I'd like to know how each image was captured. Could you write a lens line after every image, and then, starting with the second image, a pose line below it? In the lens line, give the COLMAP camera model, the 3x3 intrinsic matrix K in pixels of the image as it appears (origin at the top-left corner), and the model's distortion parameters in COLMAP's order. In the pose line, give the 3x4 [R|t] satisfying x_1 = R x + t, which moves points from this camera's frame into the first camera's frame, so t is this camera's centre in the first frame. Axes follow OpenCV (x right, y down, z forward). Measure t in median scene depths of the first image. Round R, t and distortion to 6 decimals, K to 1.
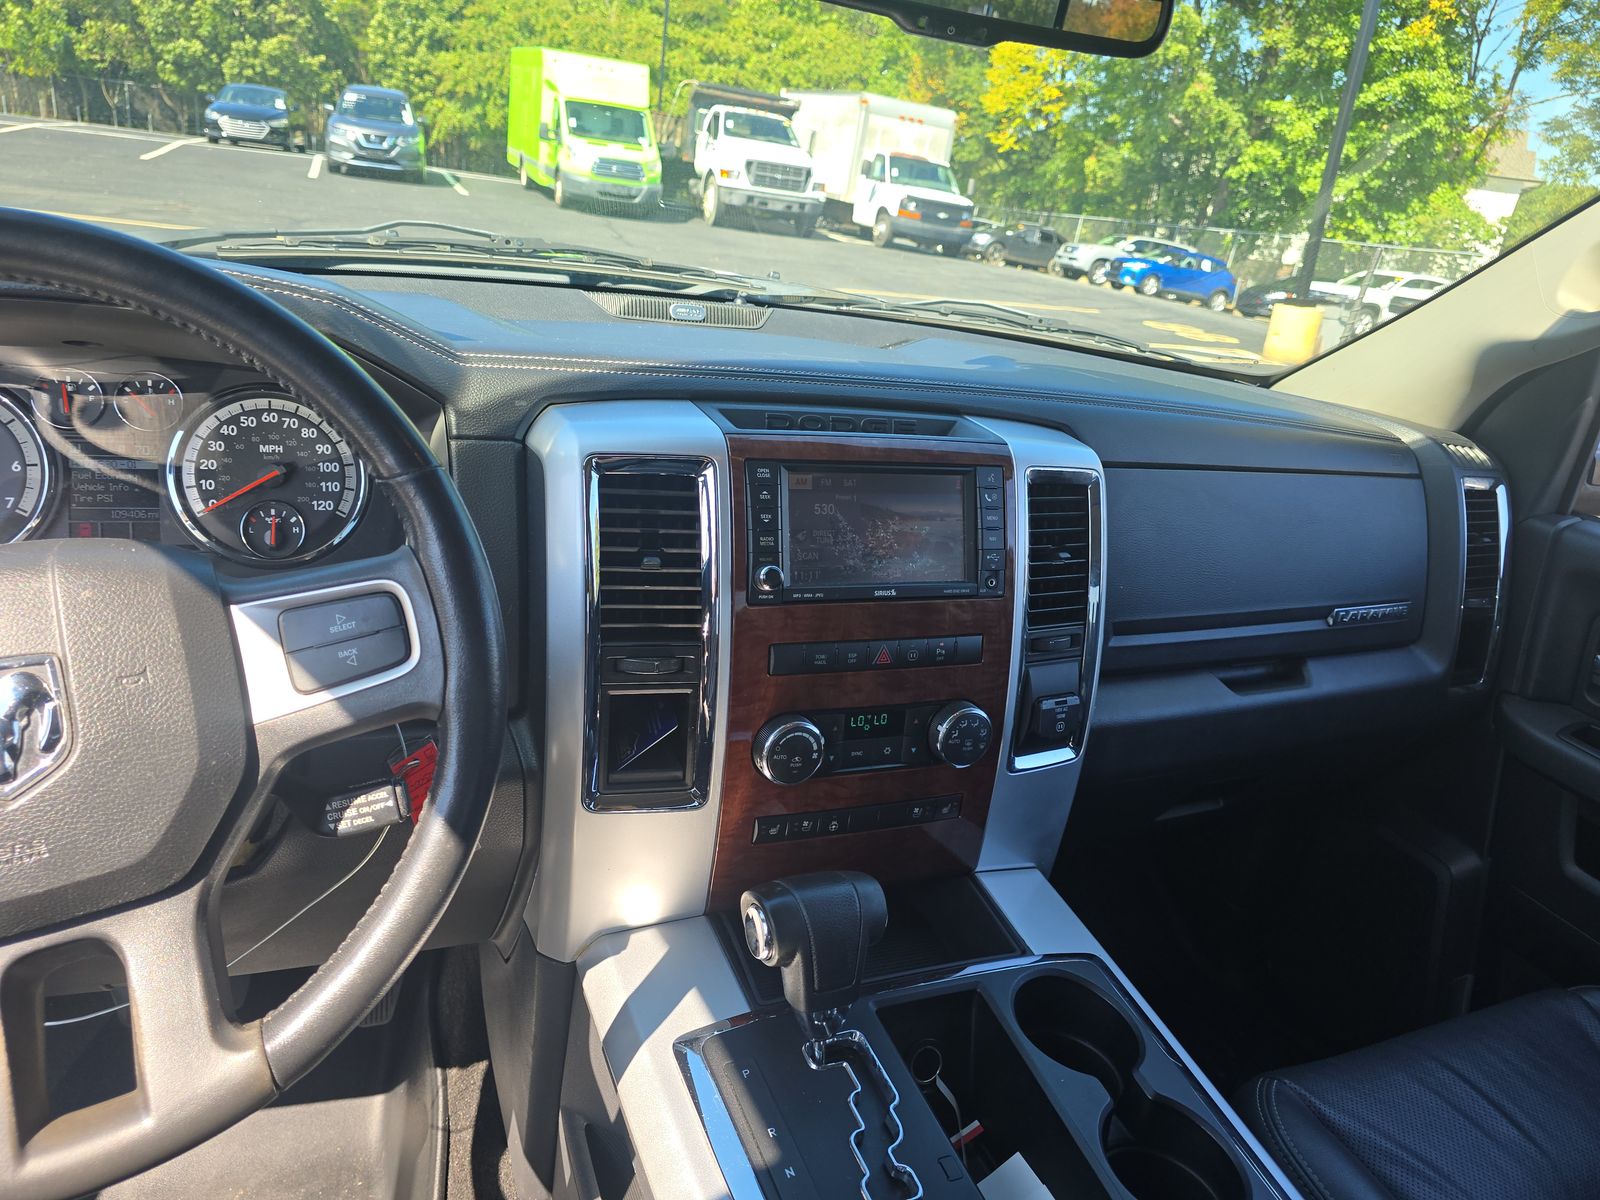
lens RADIAL K [[1090.4, 0, 796.3], [0, 1090.4, 575.9], [0, 0, 1]] dist [0.033758, -0.026399]
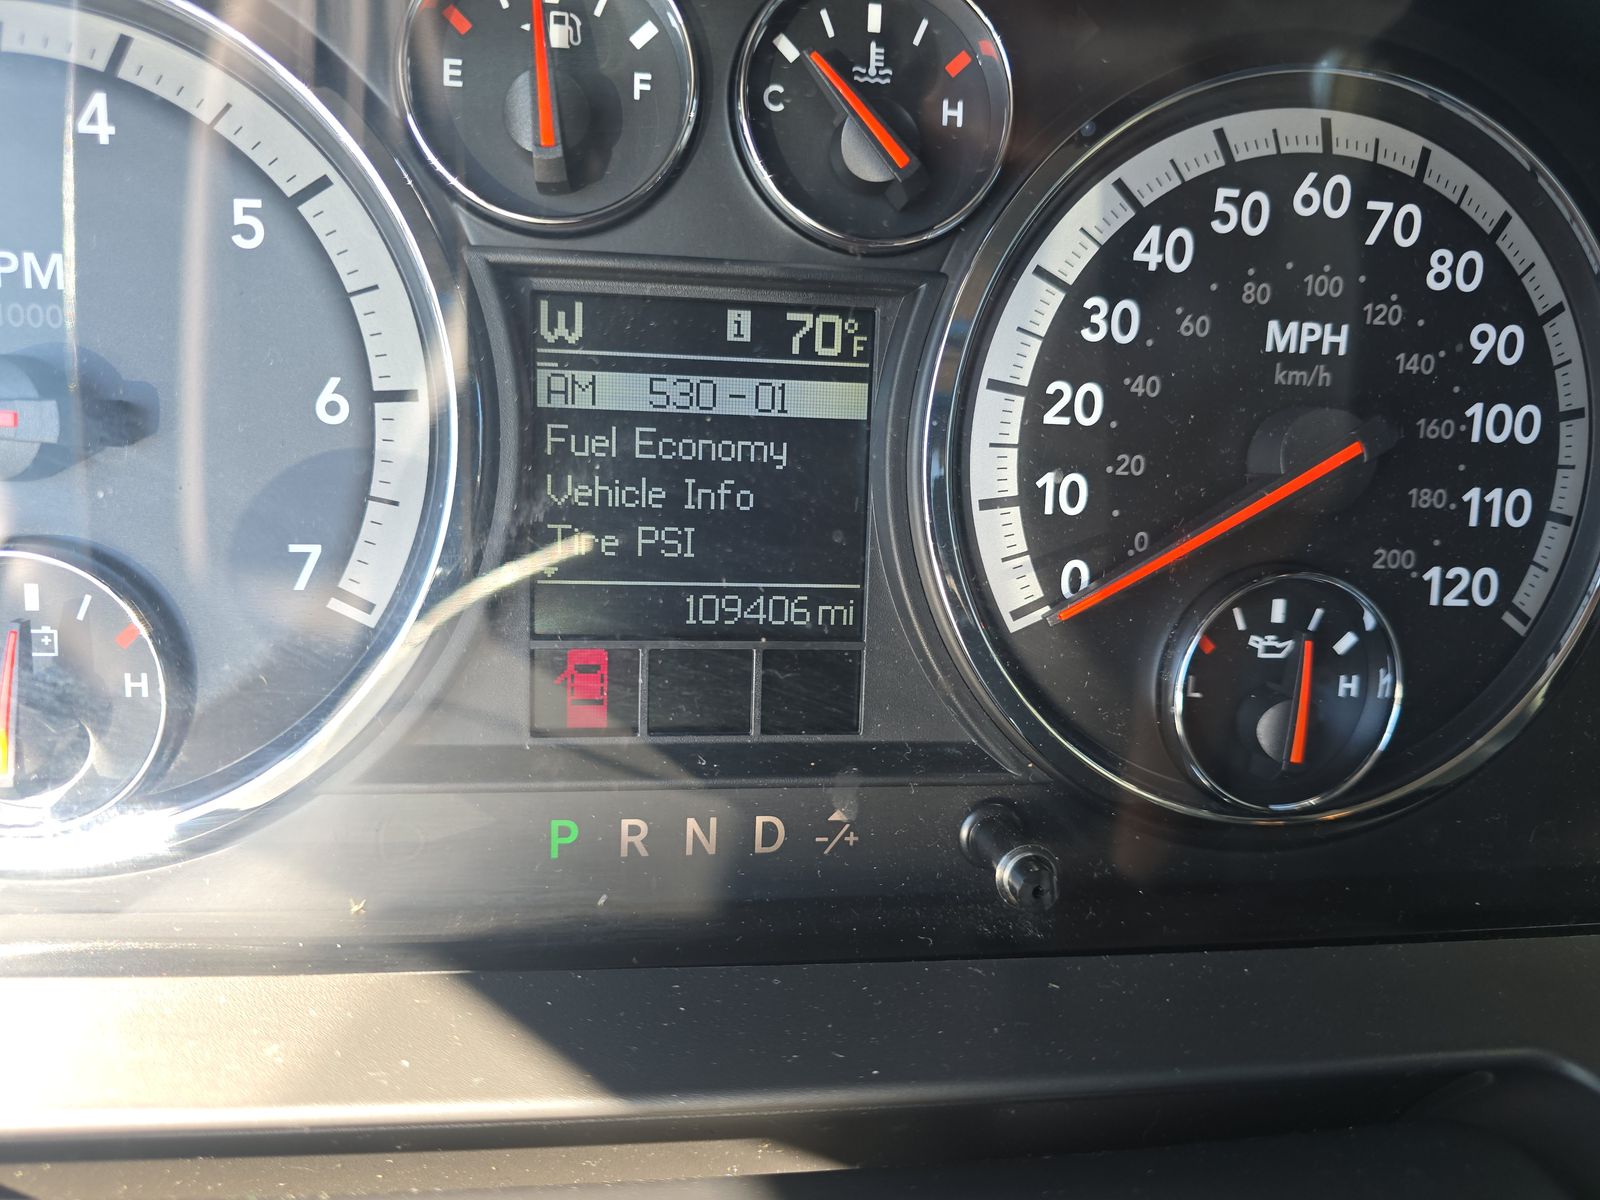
lens RADIAL K [[1090.4, 0, 794.5], [0, 1090.4, 597.5], [0, 0, 1]] dist [0.033758, -0.026399]
pose [[0.967482, 0.069051, -0.243332, -0.525736], [-0.047846, 0.994608, 0.092006, -0.078731], [0.248373, -0.077371, 0.965569, 0.754293]]
